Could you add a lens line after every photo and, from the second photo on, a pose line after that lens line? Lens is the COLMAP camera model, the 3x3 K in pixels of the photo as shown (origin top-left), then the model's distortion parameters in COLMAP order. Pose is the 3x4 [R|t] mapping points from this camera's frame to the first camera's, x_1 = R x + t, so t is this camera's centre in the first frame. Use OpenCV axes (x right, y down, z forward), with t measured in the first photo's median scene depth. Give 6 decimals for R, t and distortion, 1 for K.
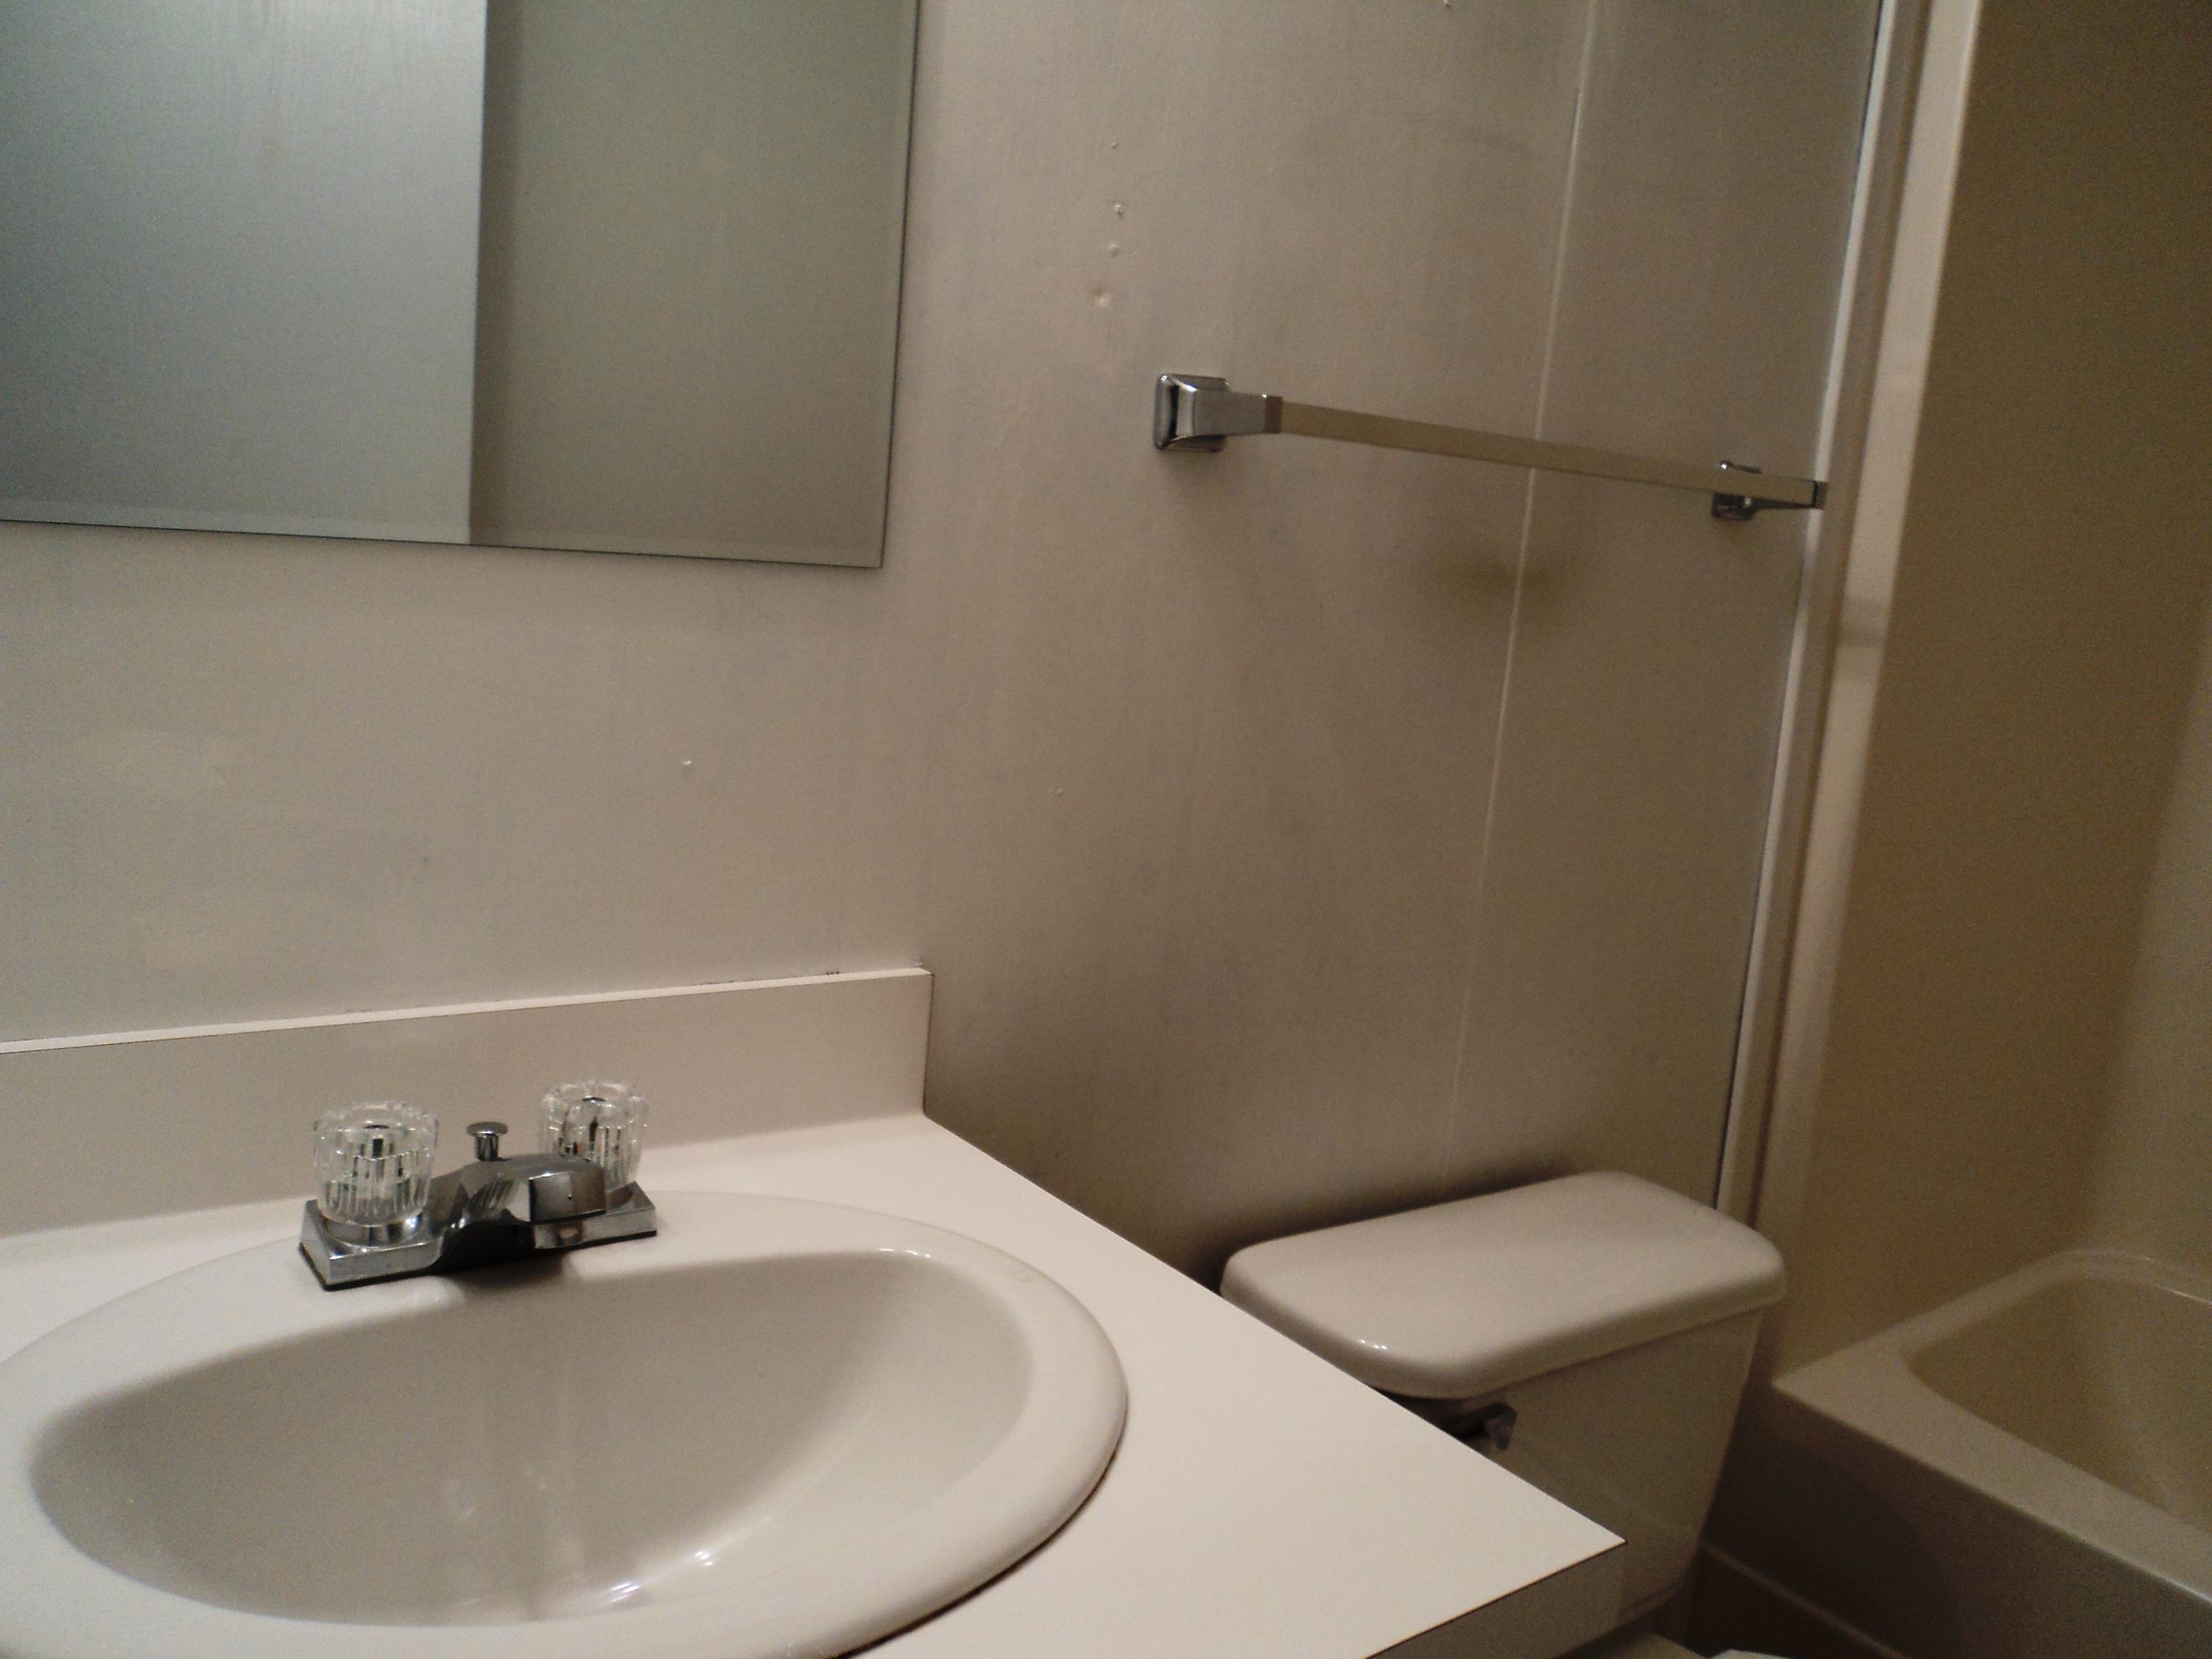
lens RADIAL K [[1779.7, 0, 1083.9], [0, 1779.7, 851.1], [0, 0, 1]] dist [-0.024490, 0.010153]
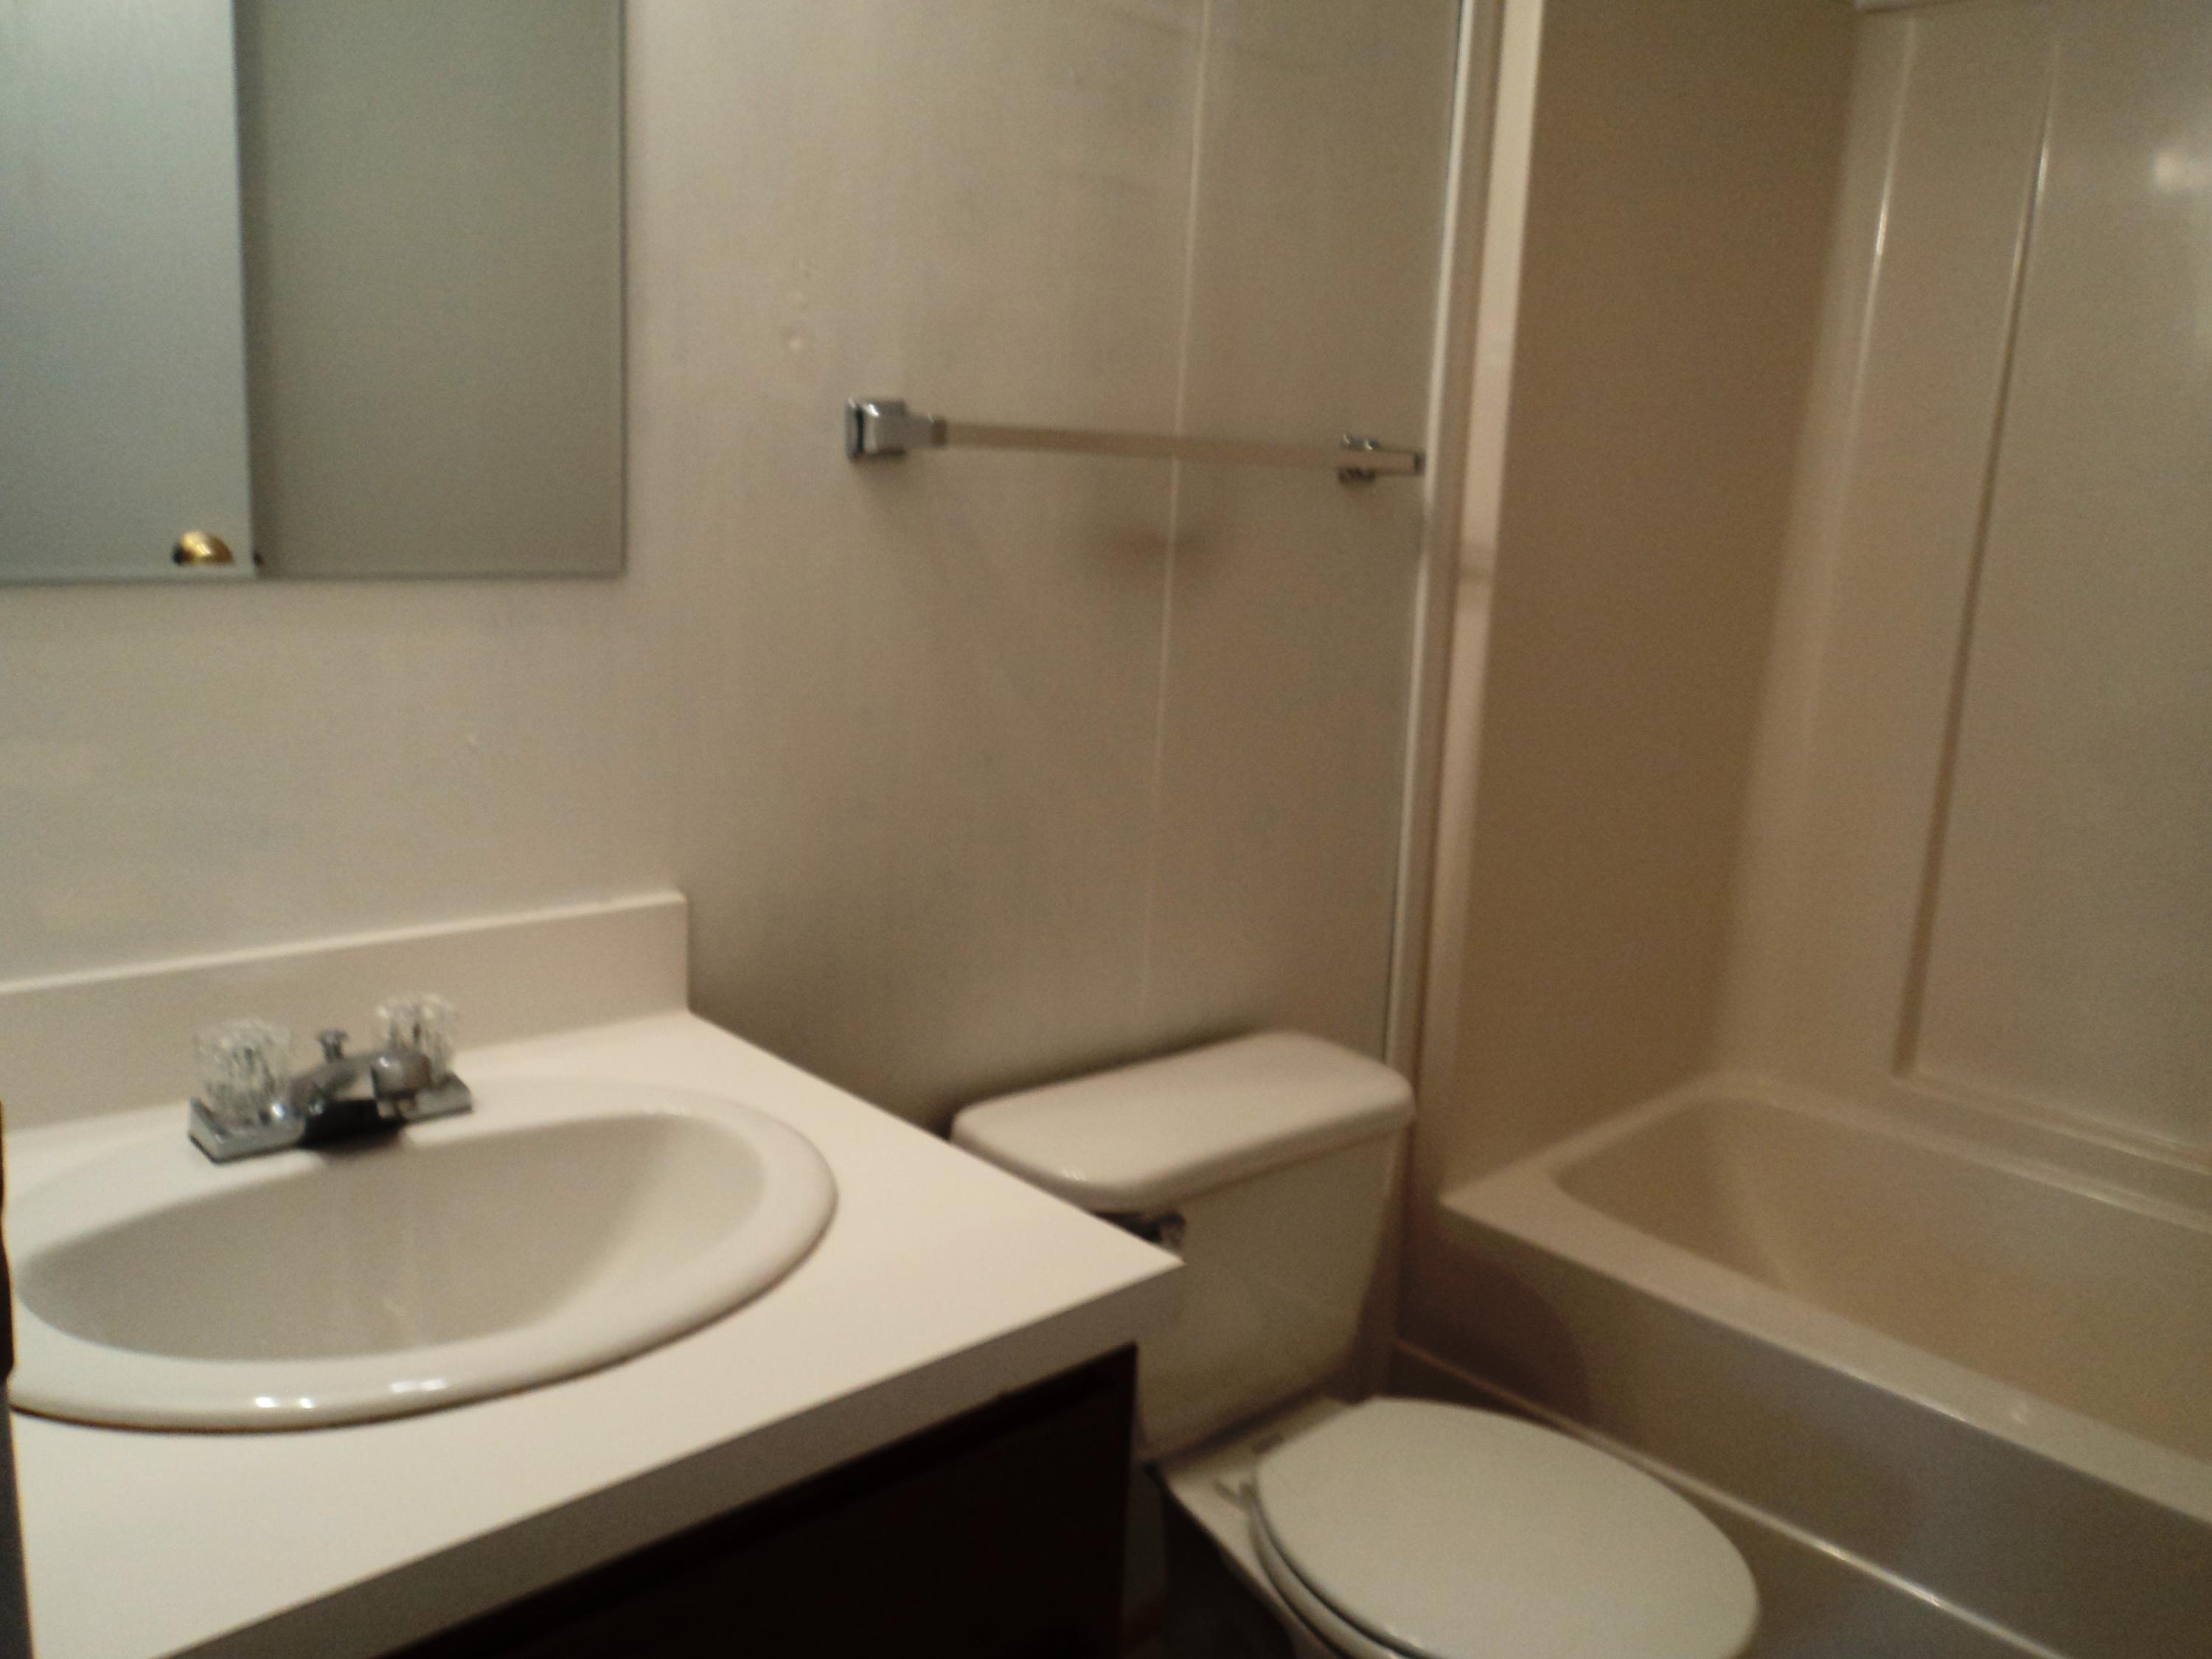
lens RADIAL K [[1779.7, 0, 1086.4], [0, 1779.7, 859.1], [0, 0, 1]] dist [-0.024490, 0.010153]
pose [[0.992855, -0.056313, 0.105203, 0.051163], [0.051007, 0.997319, 0.052465, -0.007120], [-0.107876, -0.046724, 0.993066, -0.214119]]
